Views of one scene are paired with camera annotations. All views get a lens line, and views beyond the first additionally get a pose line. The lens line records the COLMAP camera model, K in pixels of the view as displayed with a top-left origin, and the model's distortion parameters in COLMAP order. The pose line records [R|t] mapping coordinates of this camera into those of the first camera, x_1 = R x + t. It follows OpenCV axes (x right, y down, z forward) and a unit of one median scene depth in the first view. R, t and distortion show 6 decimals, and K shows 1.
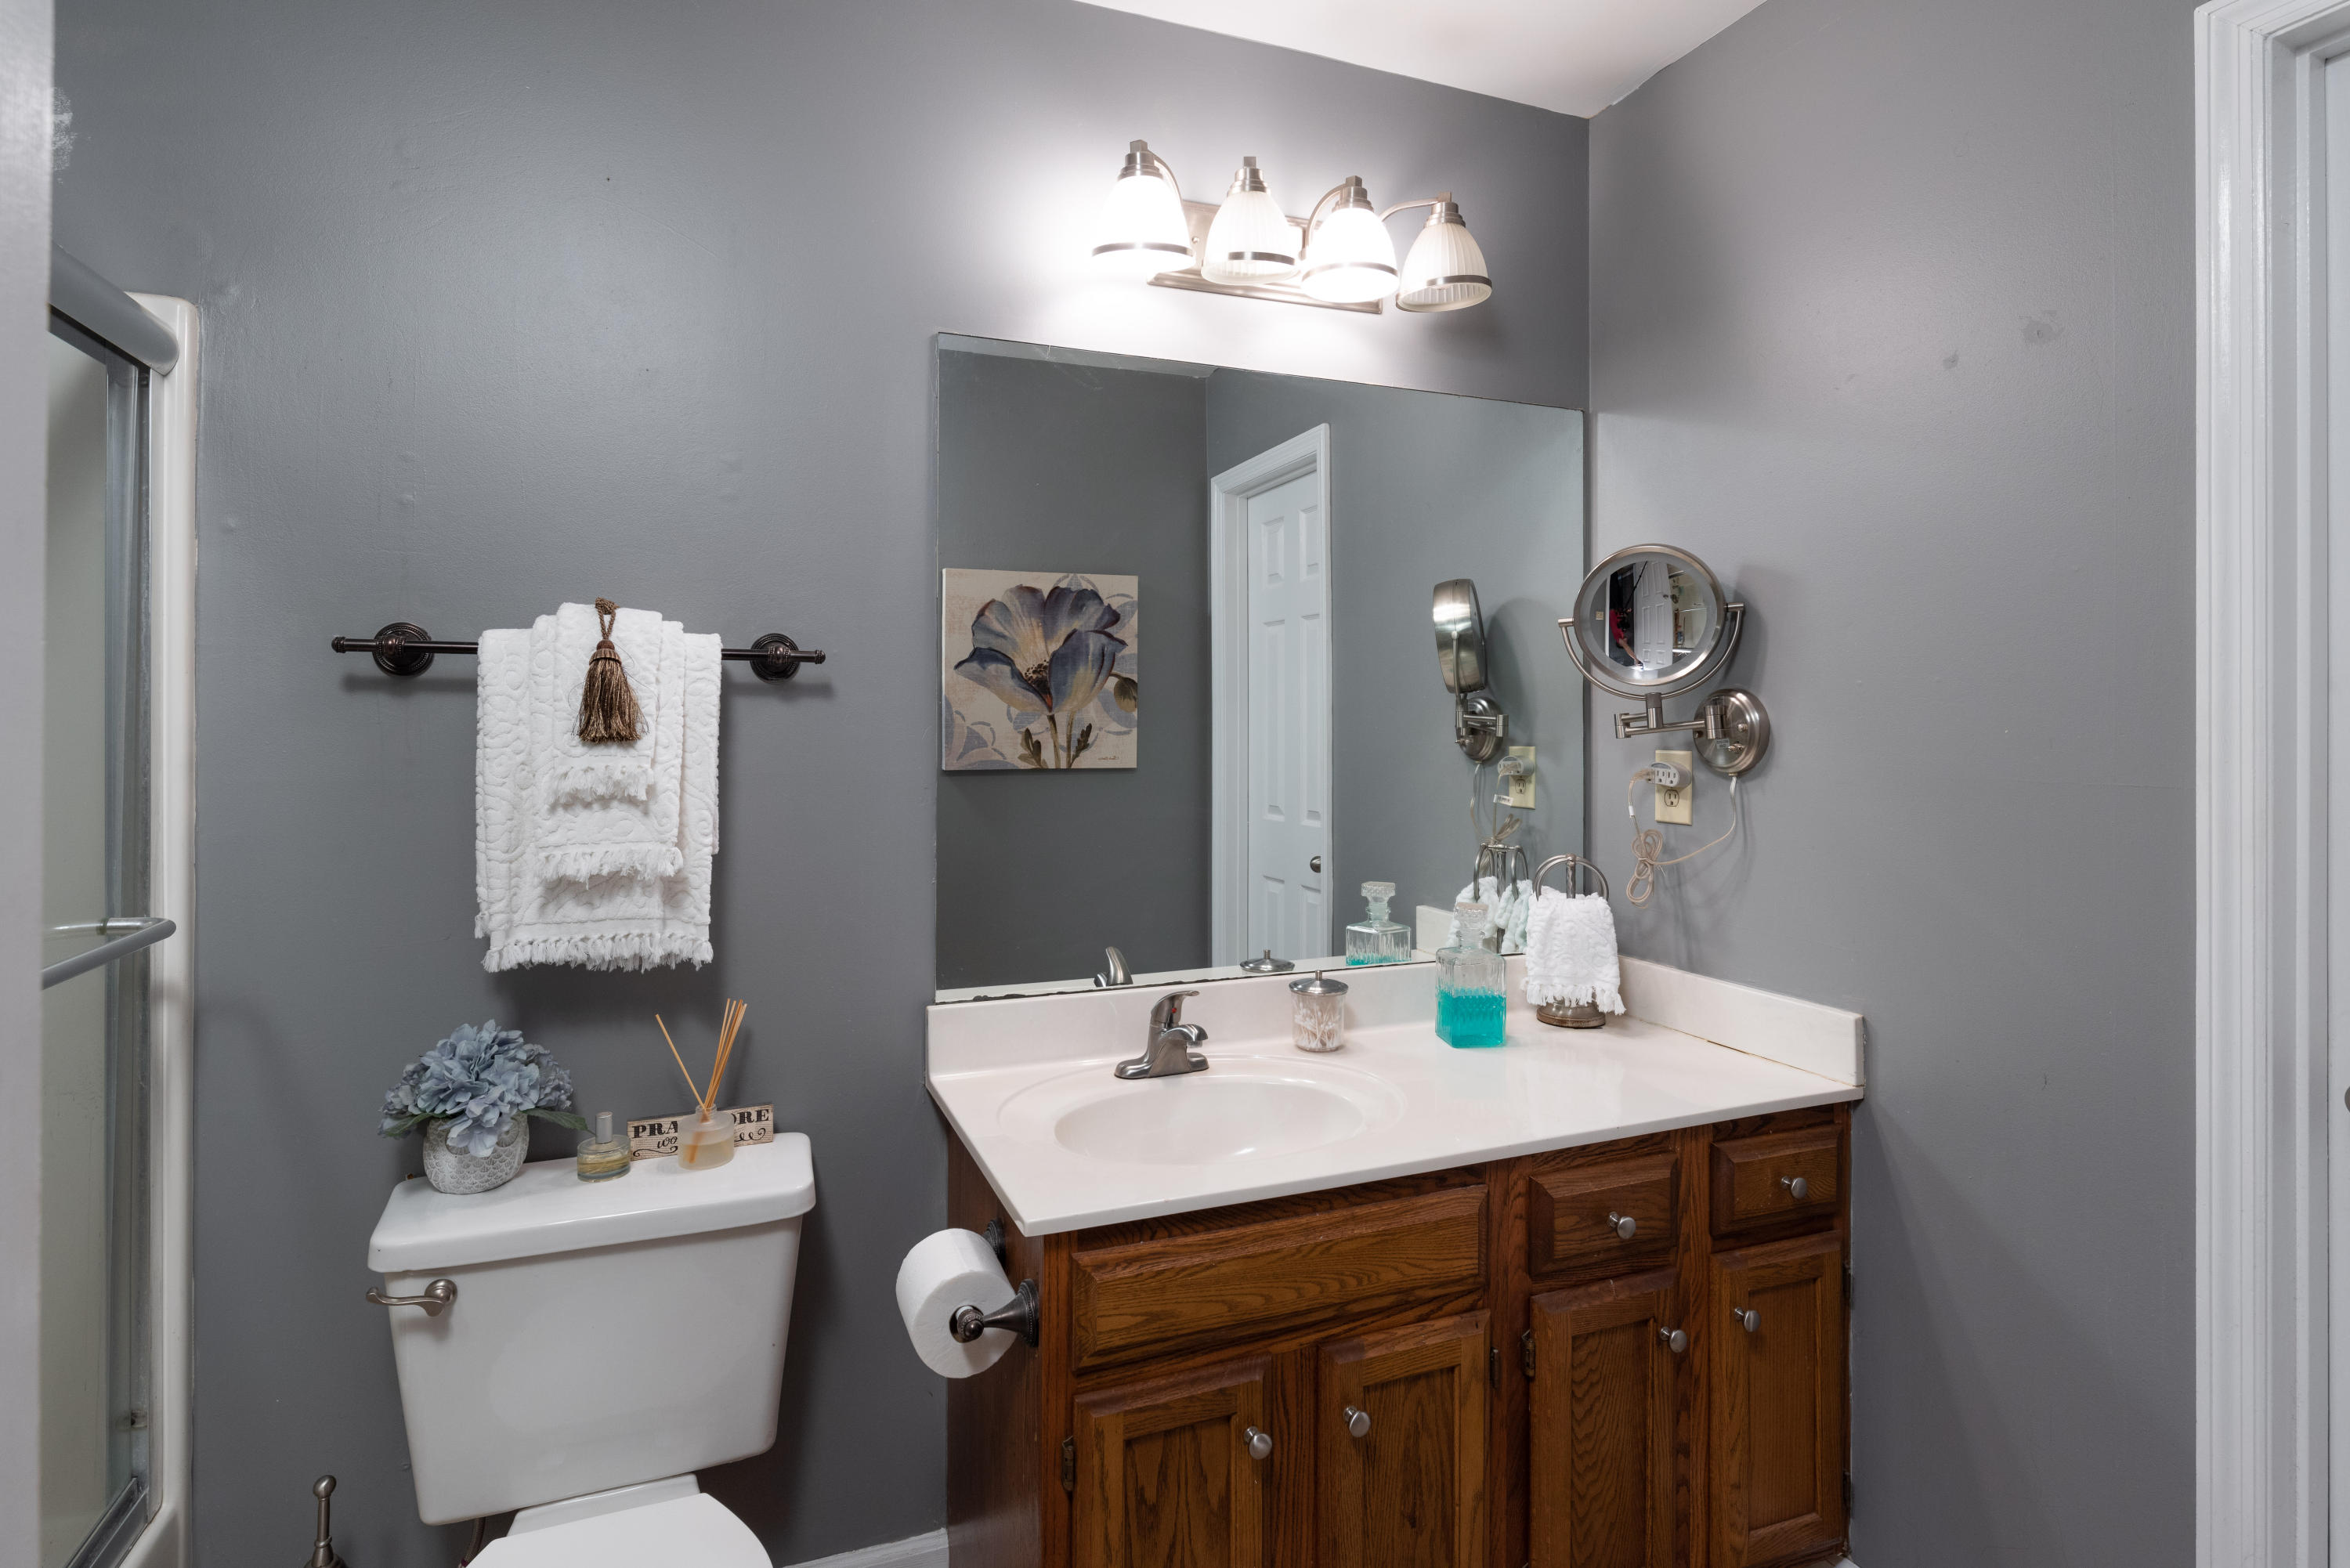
lens RADIAL K [[1206.0, 0, 1167.5], [0, 1206.0, 734.3], [0, 0, 1]] dist [0.003929, 0.000032]
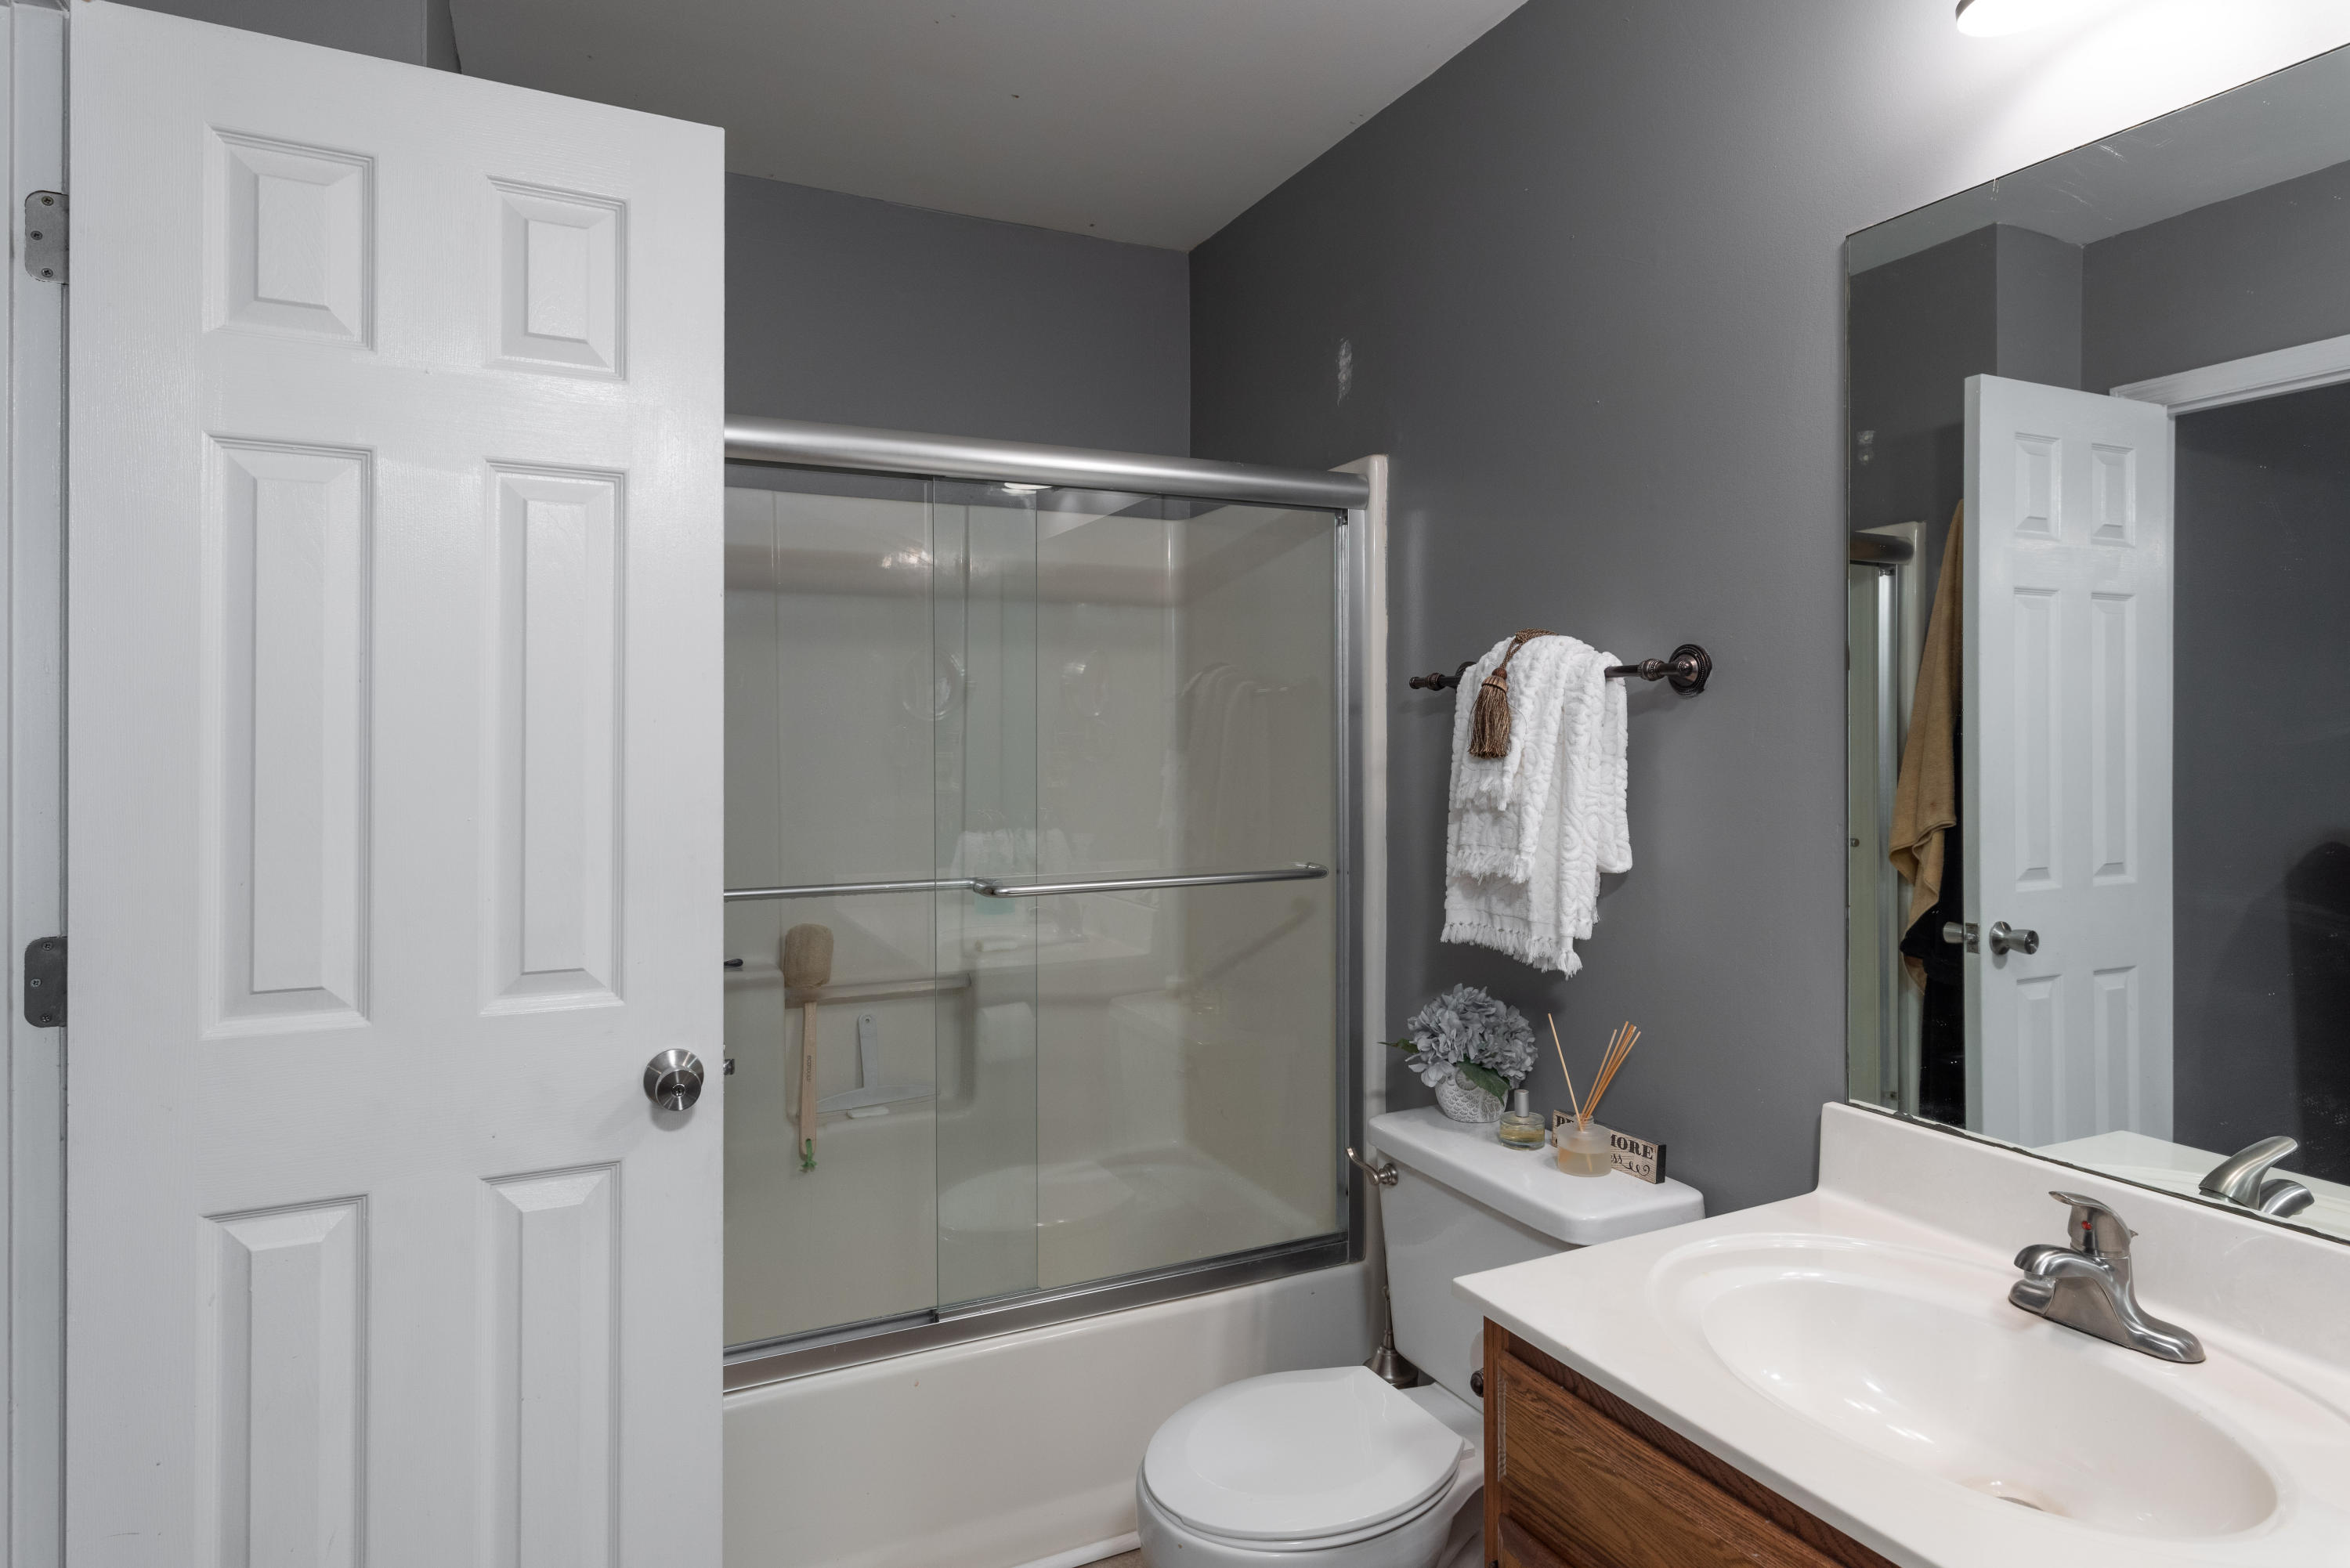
lens RADIAL K [[1246.5, 0, 1161.8], [0, 1246.5, 764.6], [0, 0, 1]] dist [-0.002192, -0.000547]
pose [[0.089098, 0.015259, -0.995906, 0.689203], [-0.007483, 0.999865, 0.014651, -0.003736], [0.995995, 0.006147, 0.089200, 0.585346]]
